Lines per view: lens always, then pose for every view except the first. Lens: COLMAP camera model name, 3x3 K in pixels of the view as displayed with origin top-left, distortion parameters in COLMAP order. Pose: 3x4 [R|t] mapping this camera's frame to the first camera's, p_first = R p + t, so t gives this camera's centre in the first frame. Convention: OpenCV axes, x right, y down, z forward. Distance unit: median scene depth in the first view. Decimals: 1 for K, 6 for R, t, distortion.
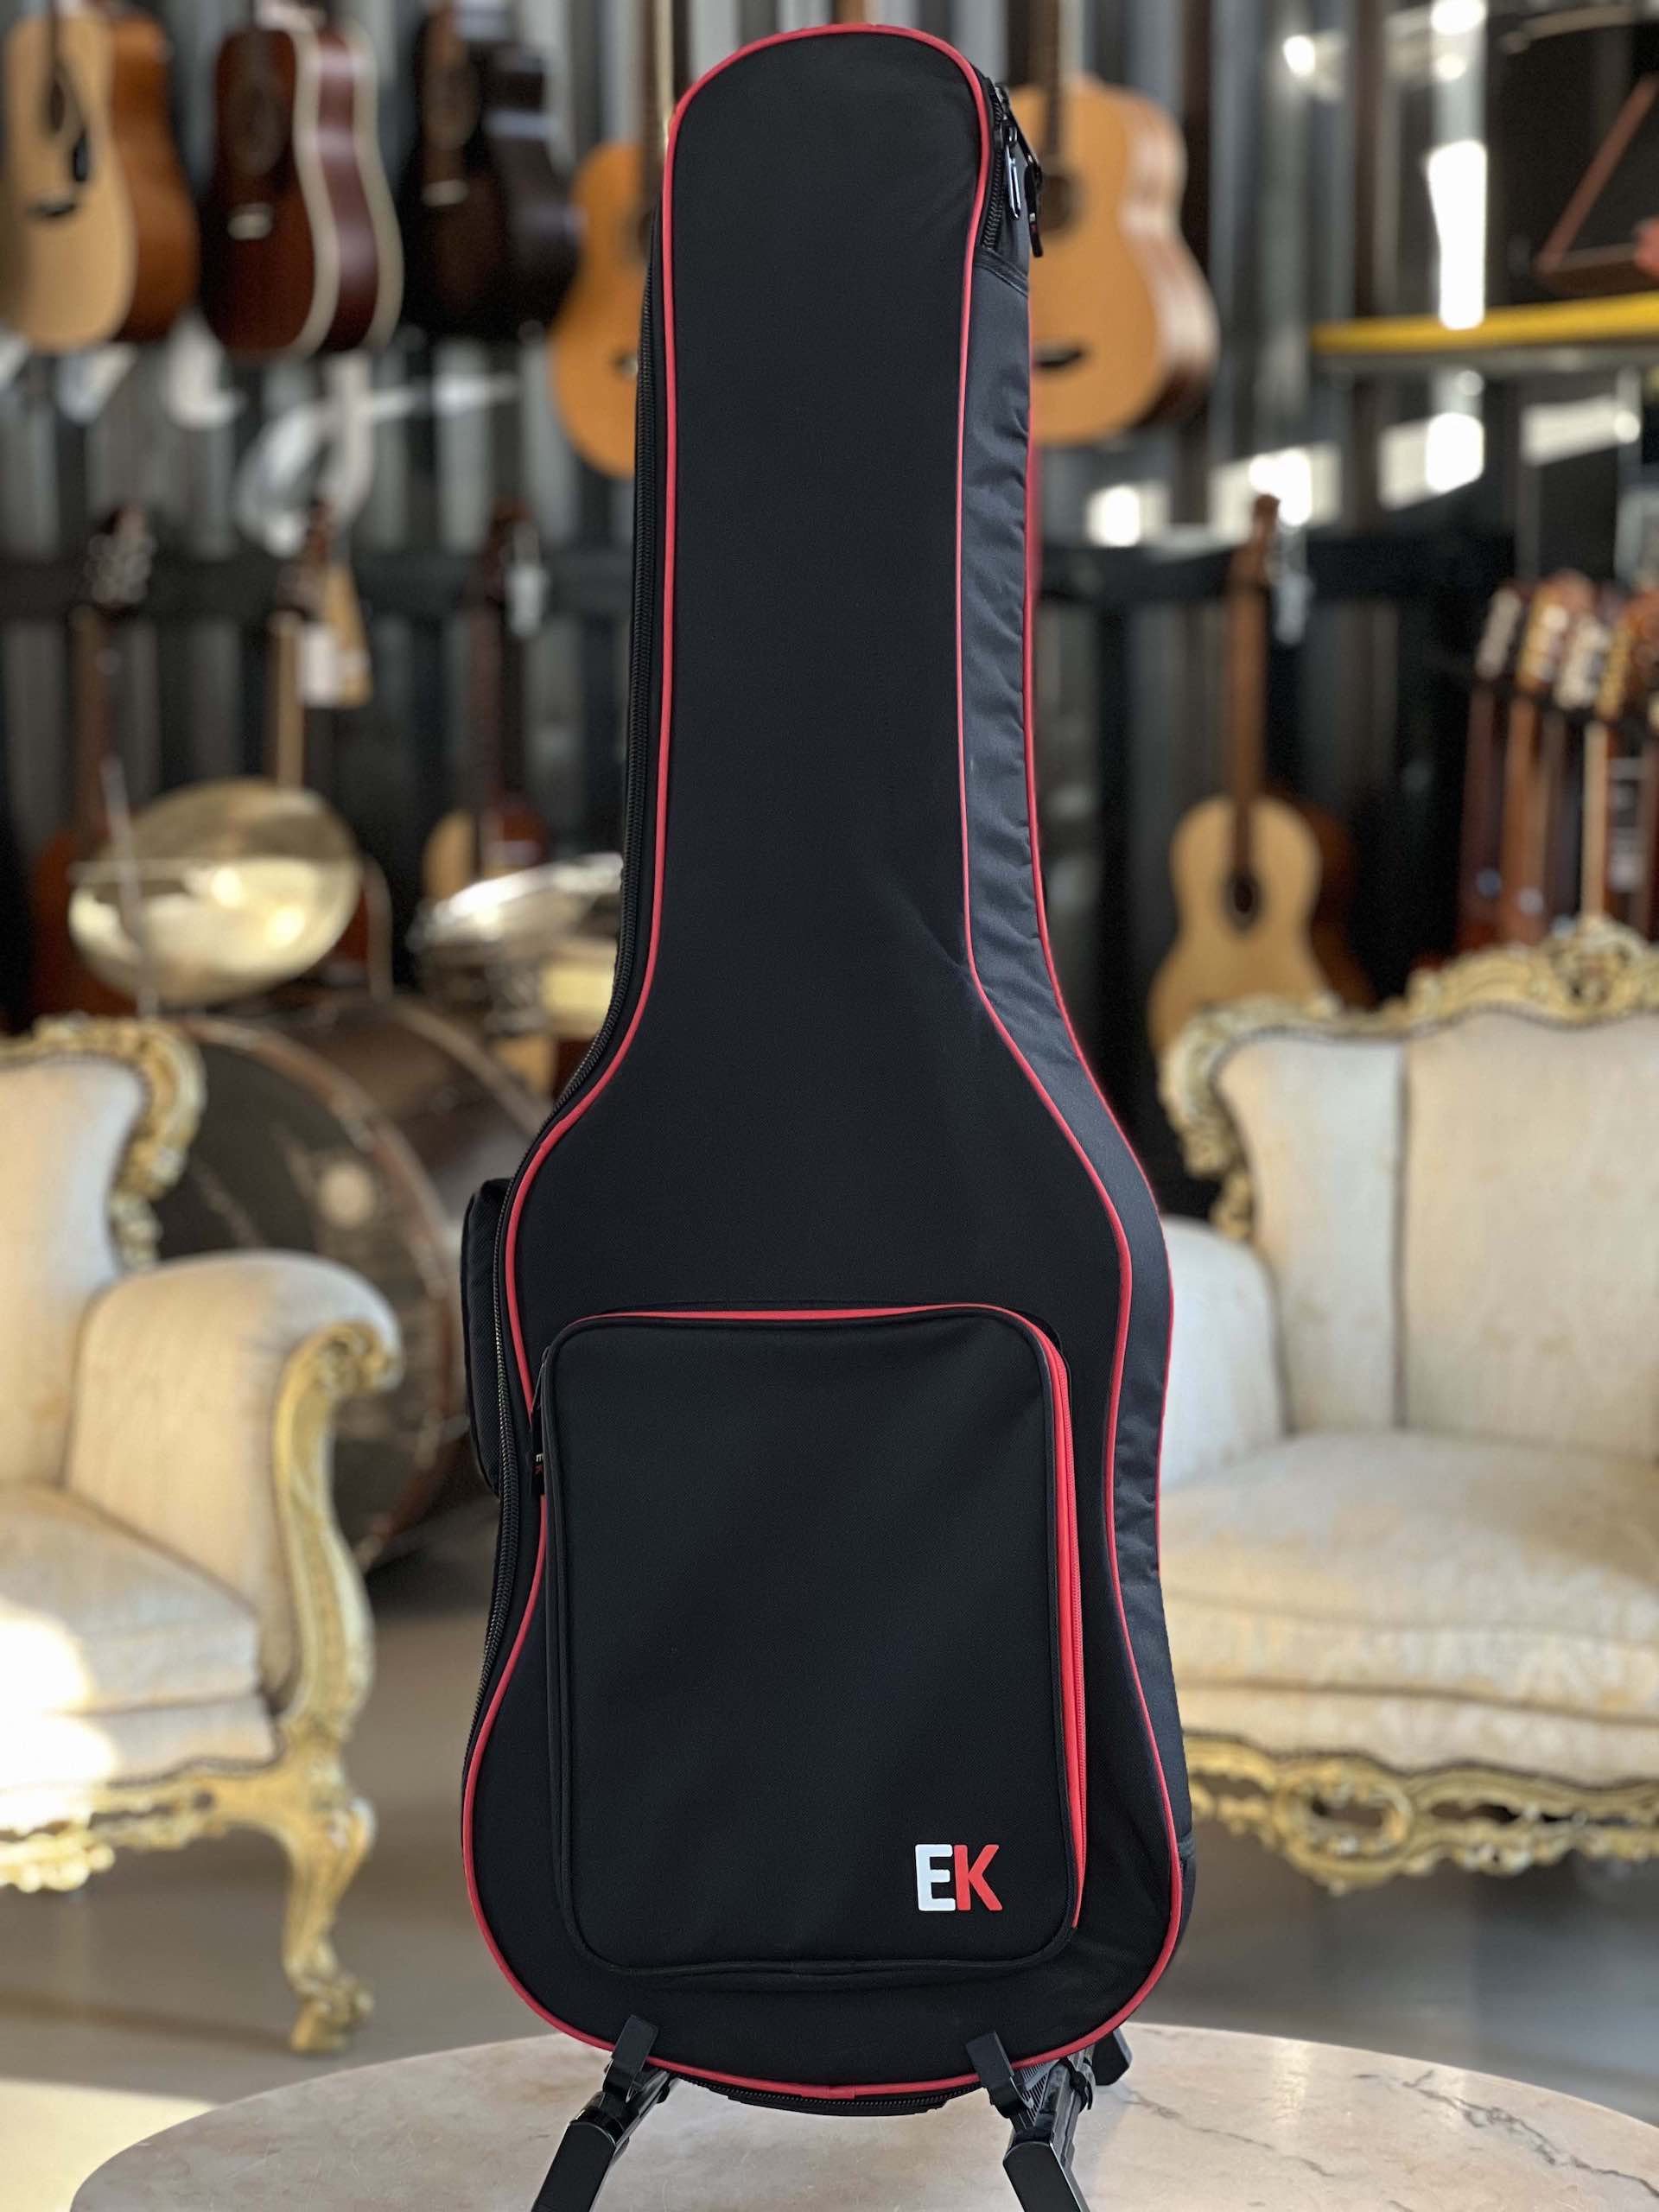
lens RADIAL K [[5093.3, 0, 829.5], [0, 5093.3, 1106.0], [0, 0, 1]] dist [0.085880, 1.102485]
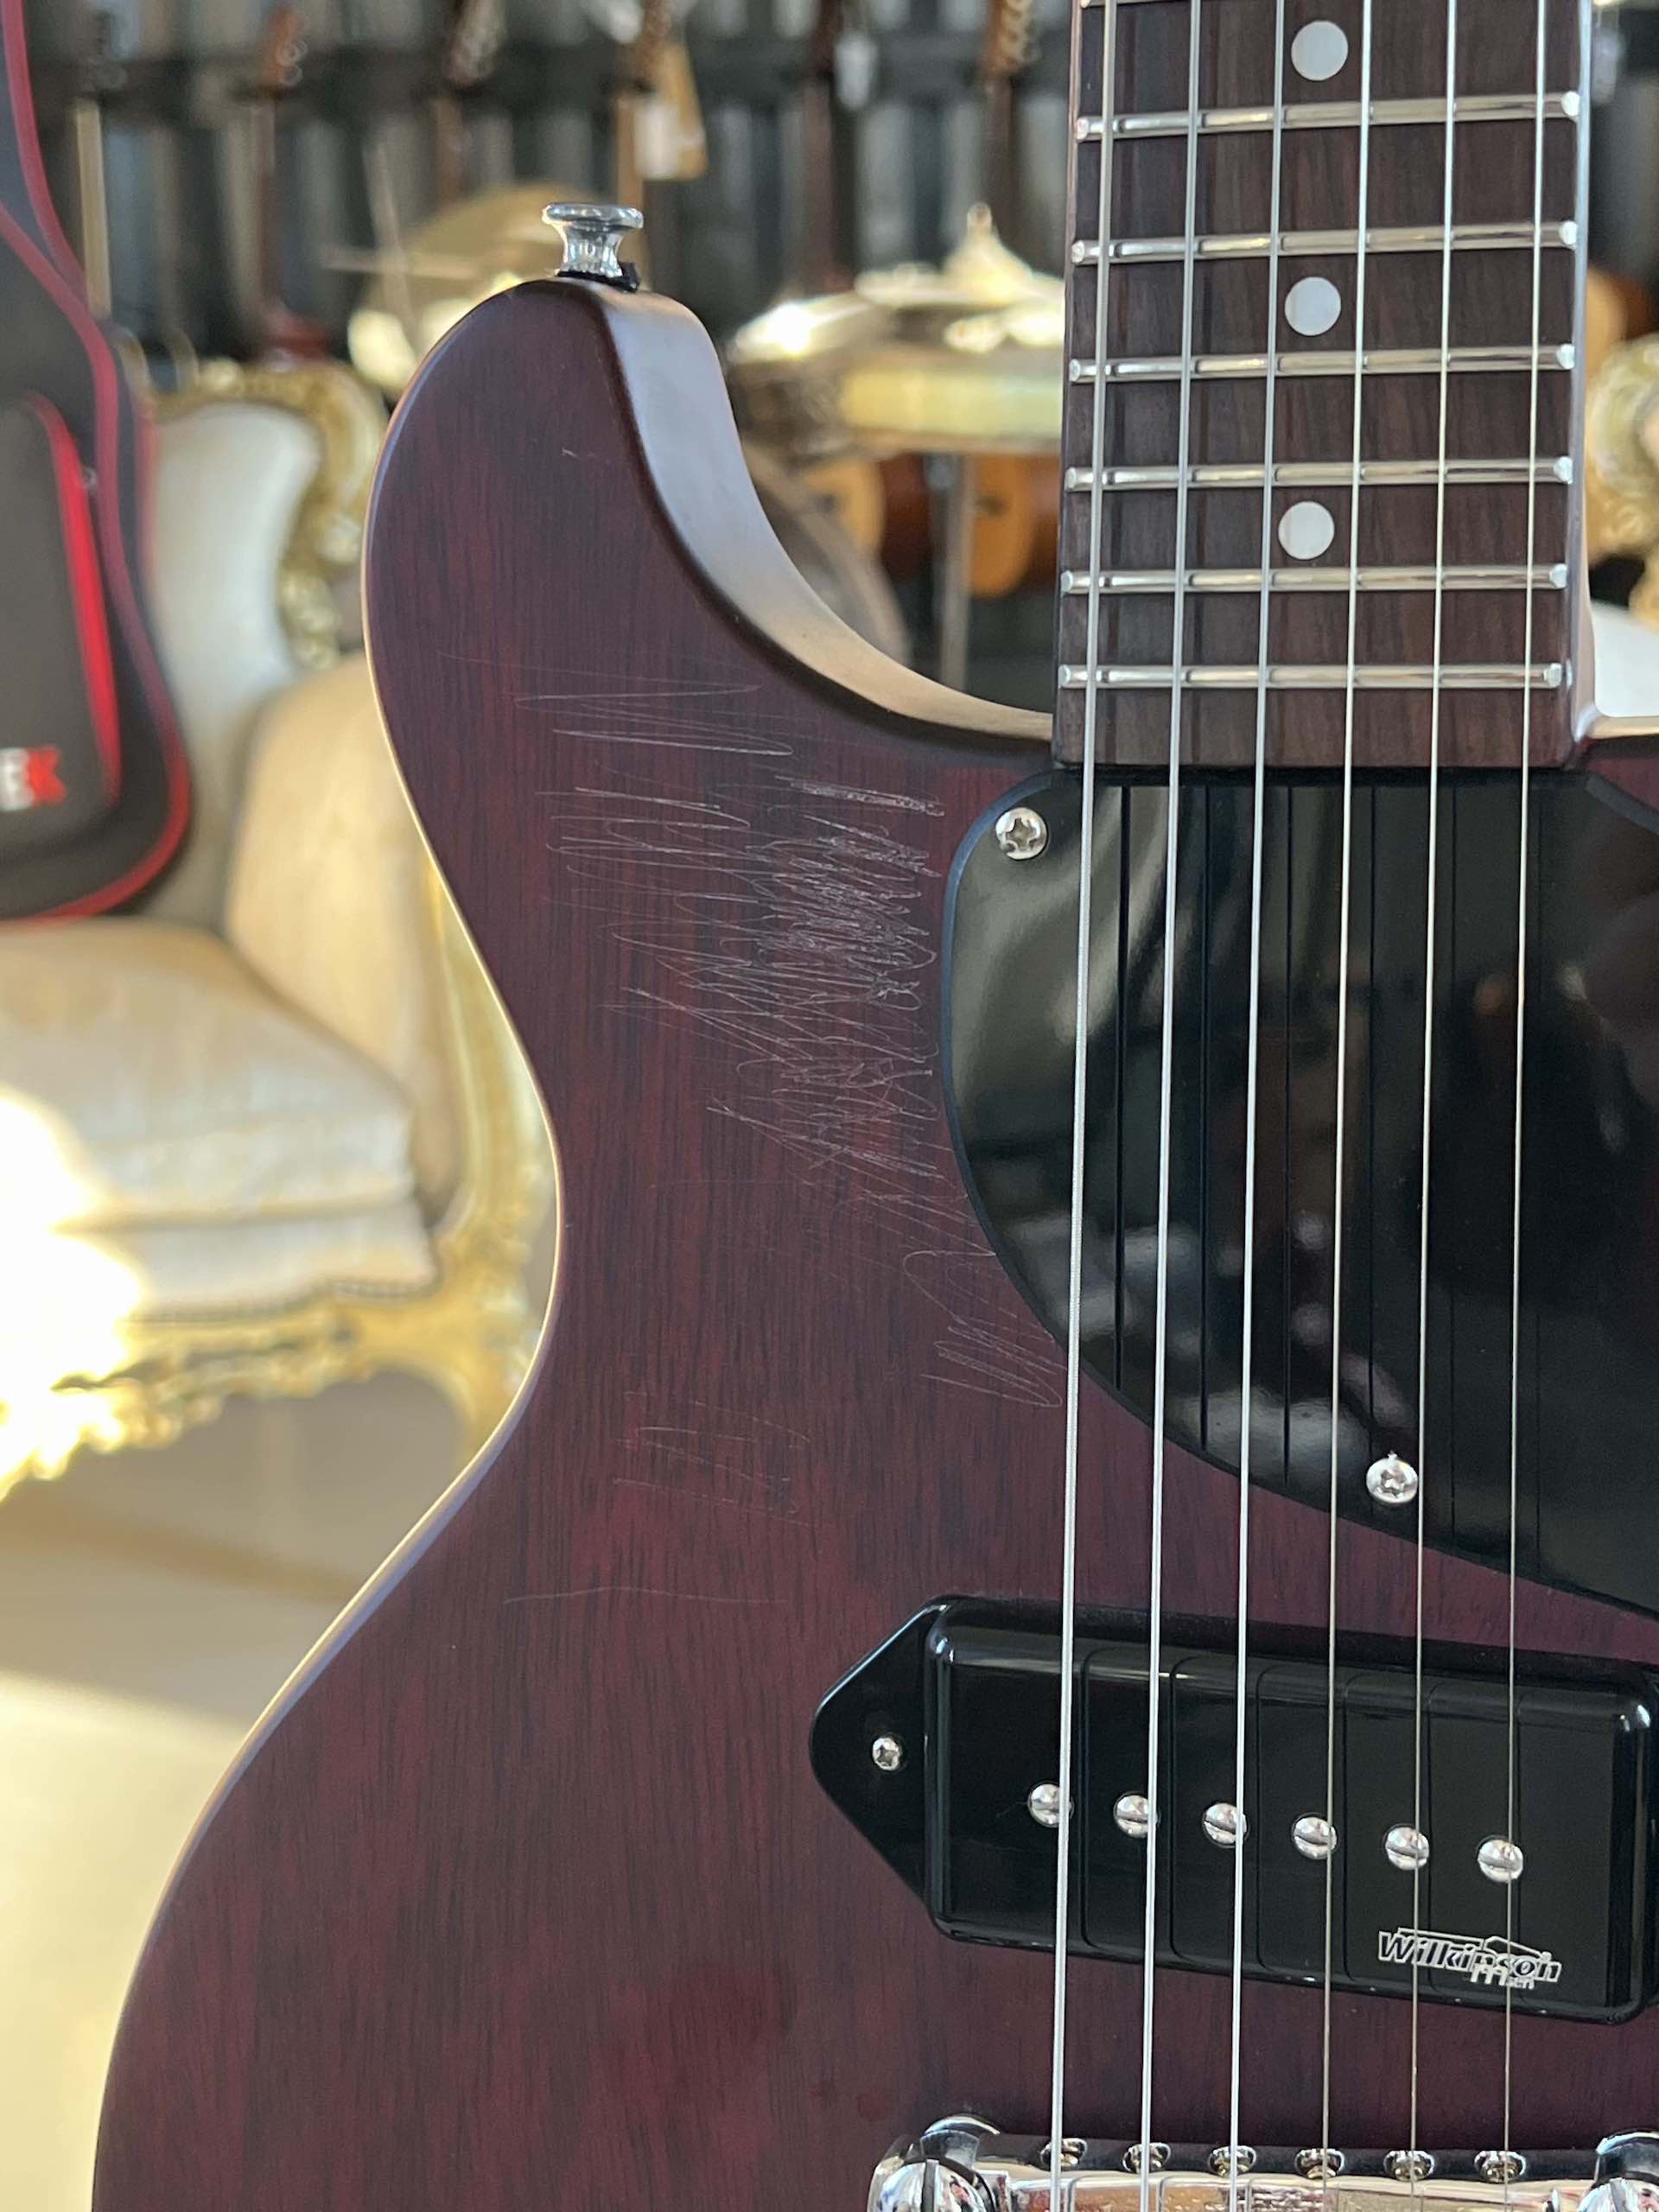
lens RADIAL K [[3125.1, 0, 920.6], [0, 3125.1, 1108.0], [0, 0, 1]] dist [0.201987, -0.529331]
pose [[0.997887, 0.010746, -0.064076, -0.003194], [-0.002146, 0.991140, 0.132801, 0.029665], [0.064936, -0.132383, 0.989069, 0.422446]]
